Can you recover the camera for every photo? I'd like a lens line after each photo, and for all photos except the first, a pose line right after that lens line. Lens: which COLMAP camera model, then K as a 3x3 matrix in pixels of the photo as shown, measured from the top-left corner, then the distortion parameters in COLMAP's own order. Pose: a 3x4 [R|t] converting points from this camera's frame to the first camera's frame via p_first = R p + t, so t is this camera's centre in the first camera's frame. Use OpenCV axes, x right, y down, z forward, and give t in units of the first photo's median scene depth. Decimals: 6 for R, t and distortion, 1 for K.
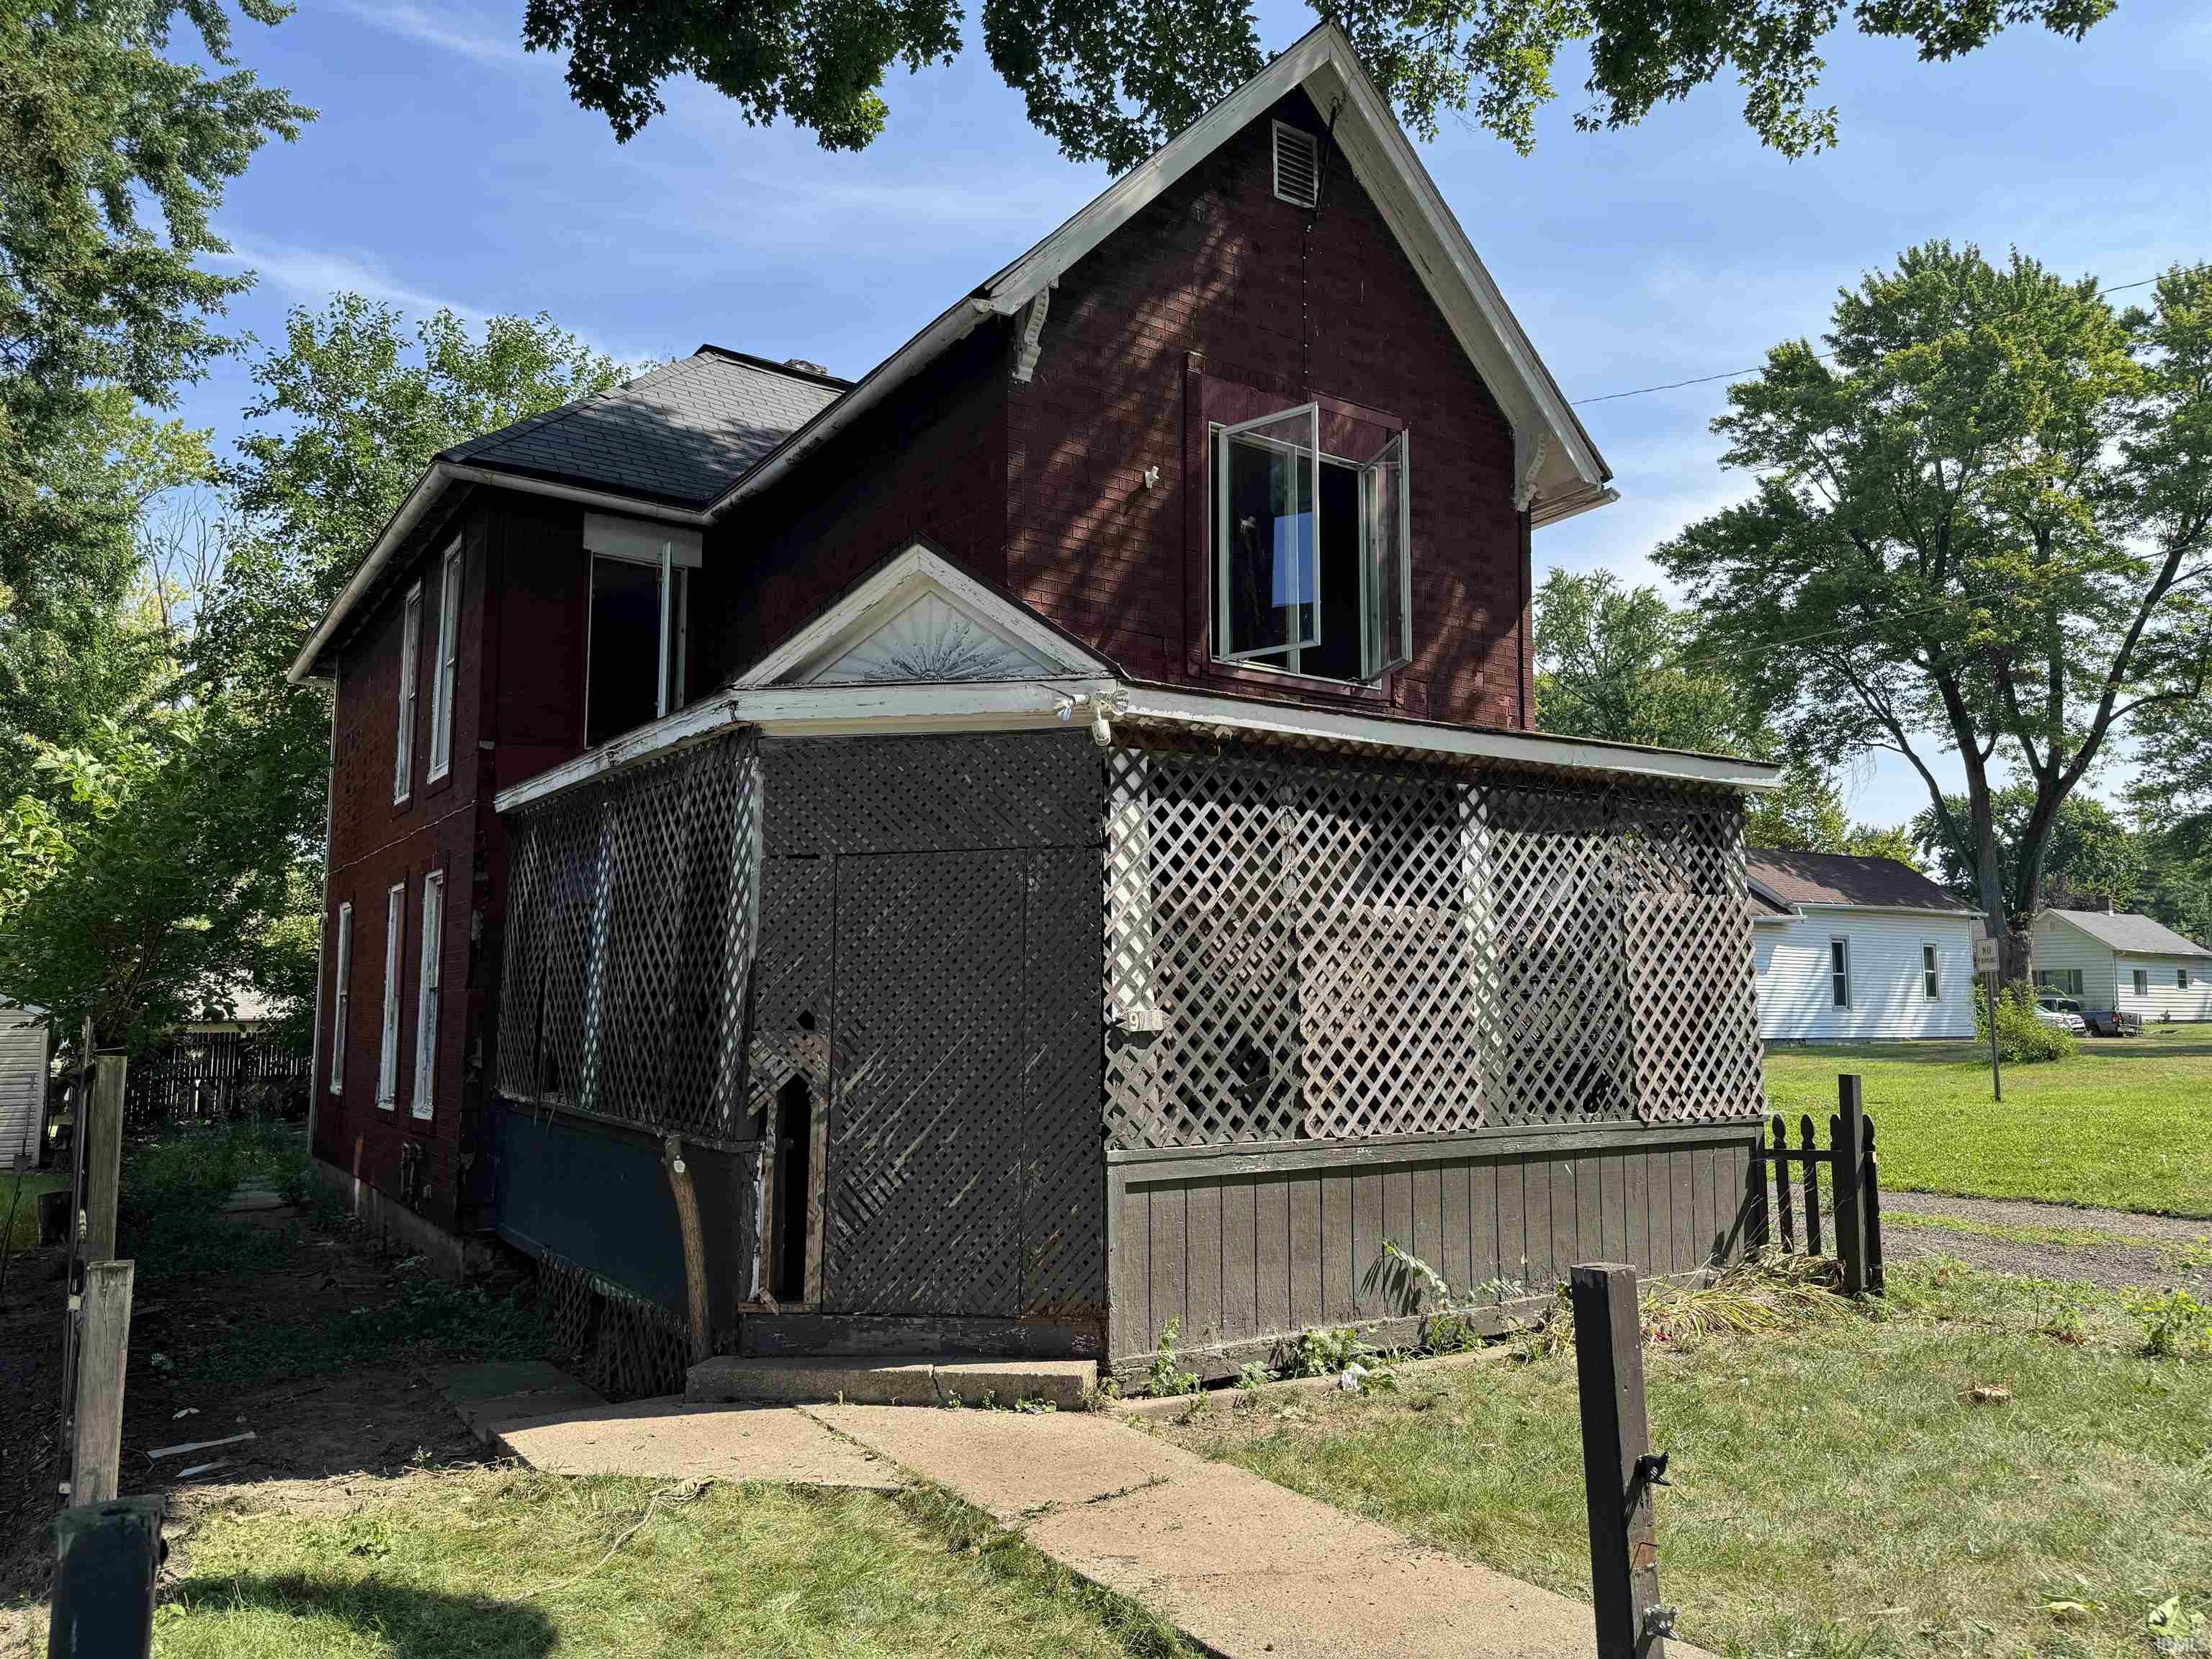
lens RADIAL K [[1563.2, 0, 1111.3], [0, 1563.2, 837.4], [0, 0, 1]] dist [0.012025, -0.000545]
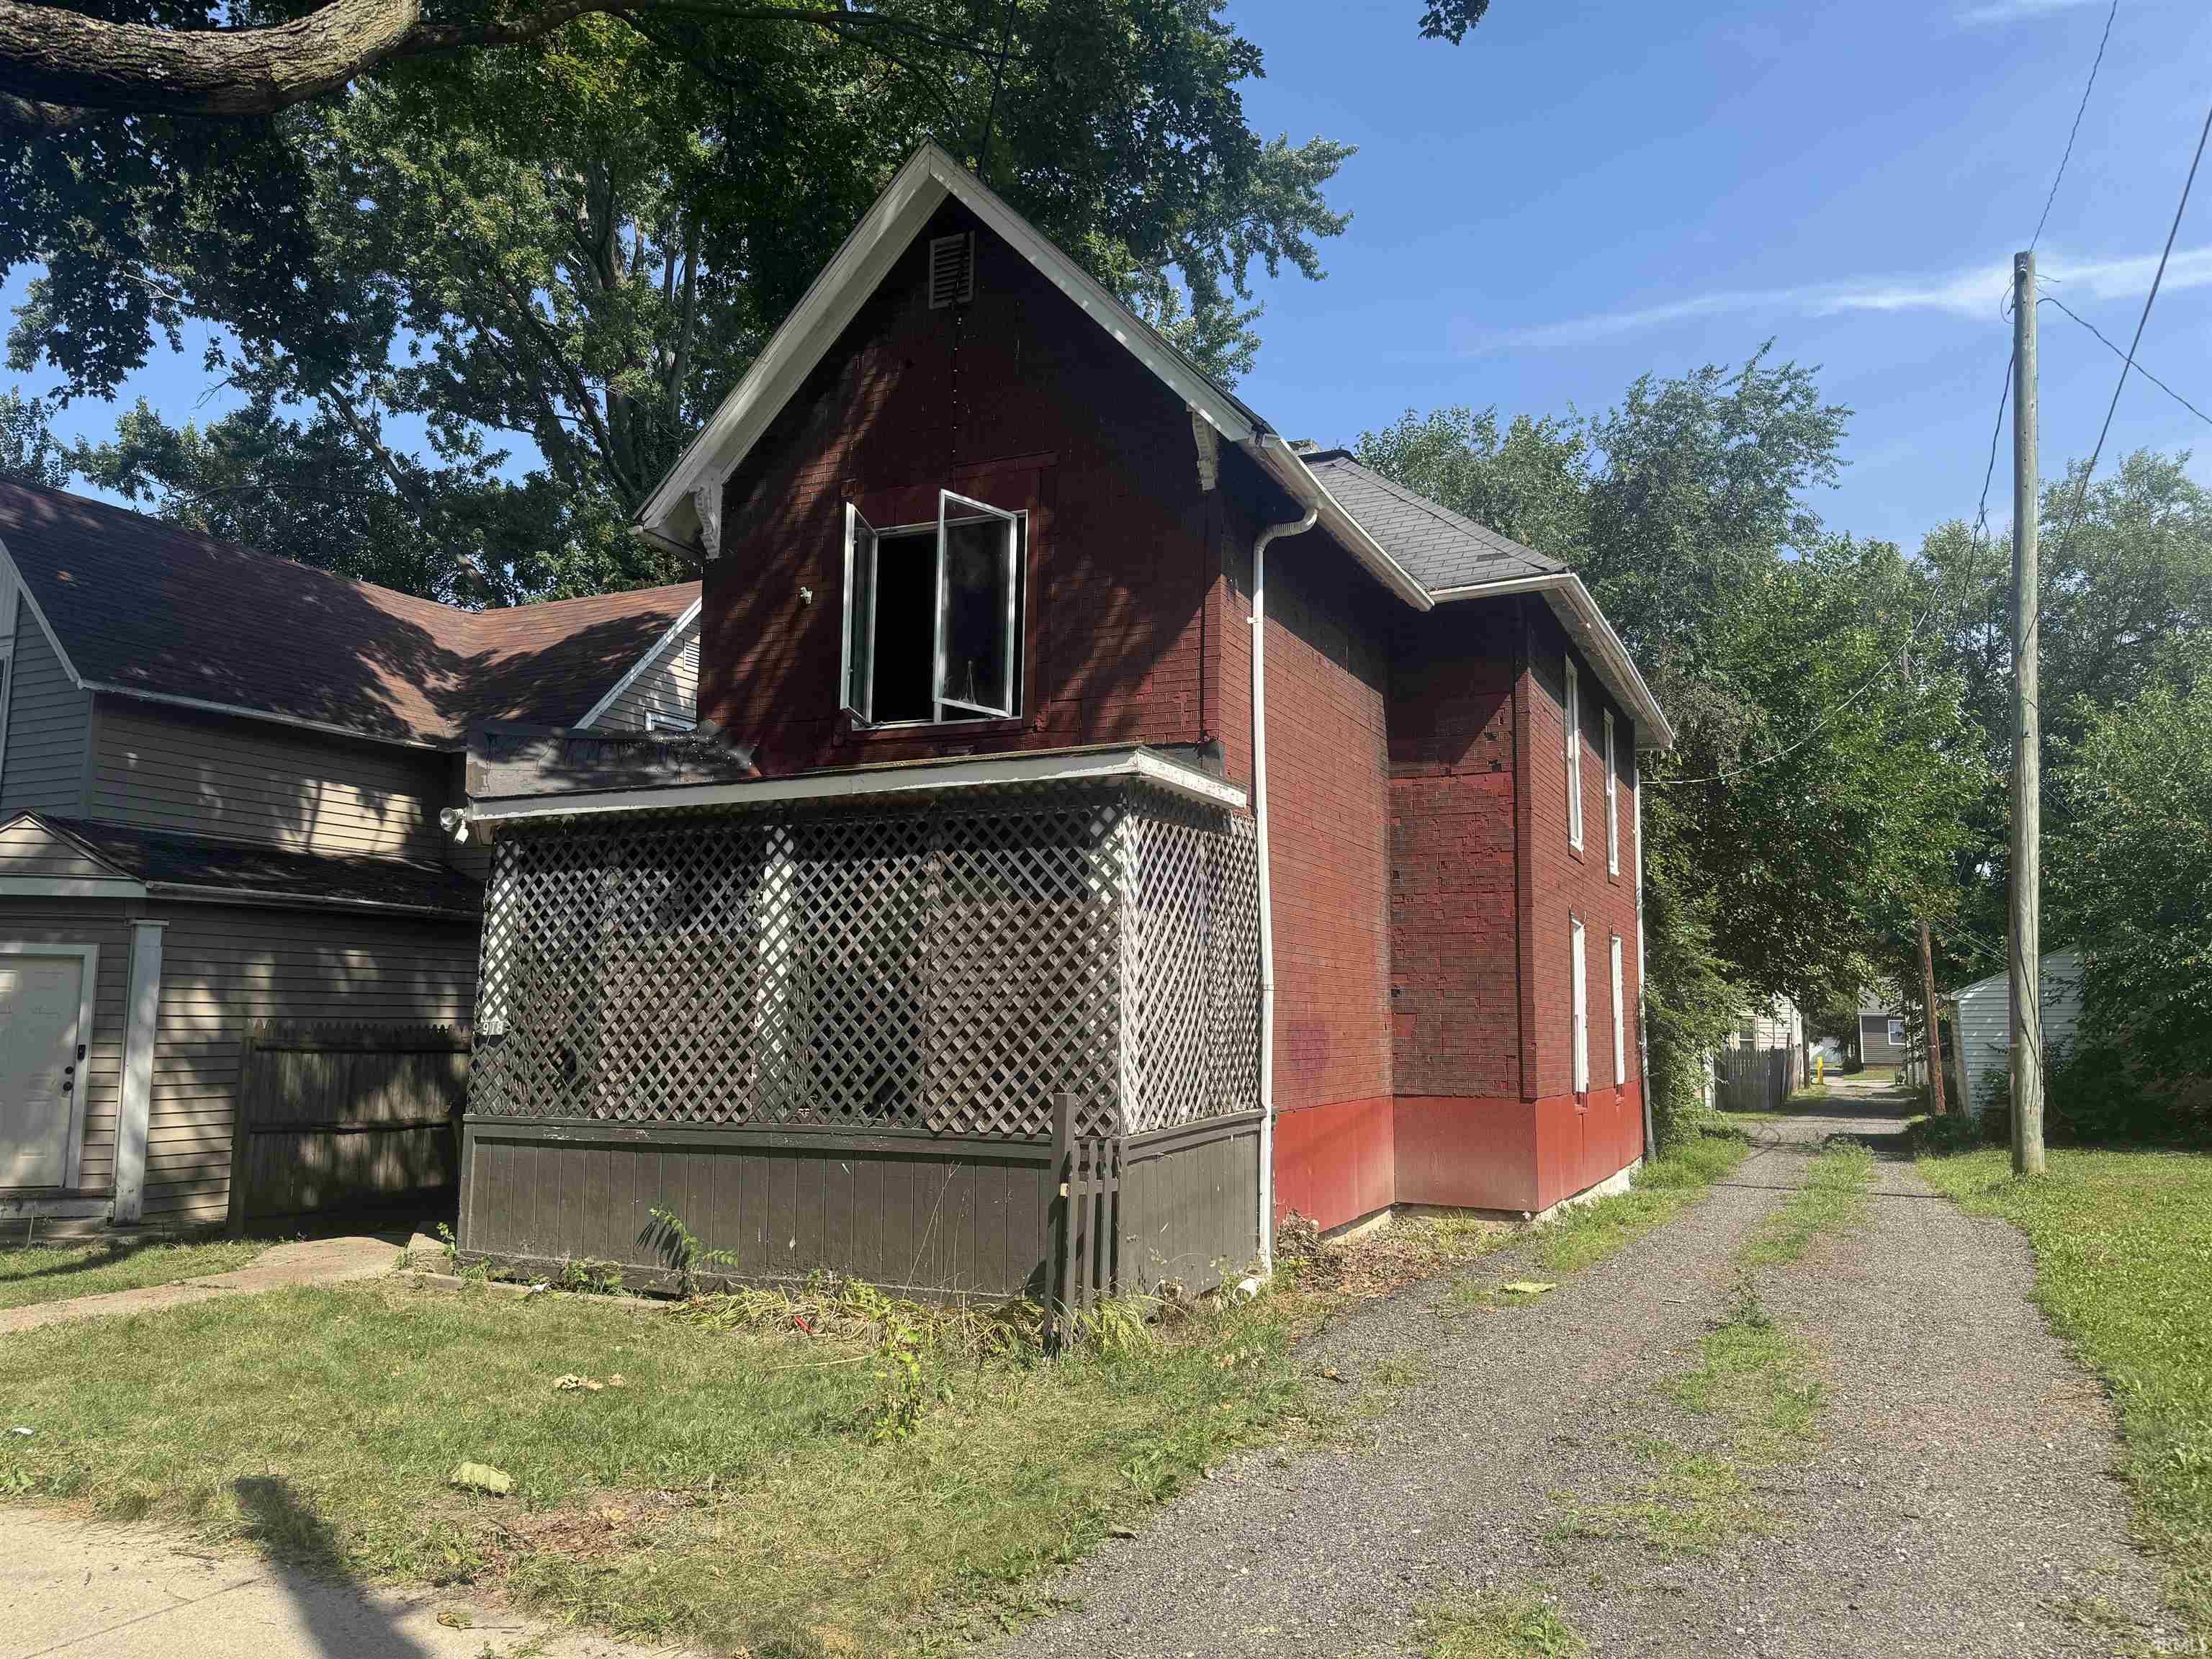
lens RADIAL K [[1563.2, 0, 1114.1], [0, 1563.2, 824.8], [0, 0, 1]] dist [0.012025, -0.000545]
pose [[0.549039, -0.122117, -0.826827, 1.332984], [0.076380, 0.992460, -0.095862, 0.096902], [0.832299, -0.010521, 0.554227, 0.571445]]
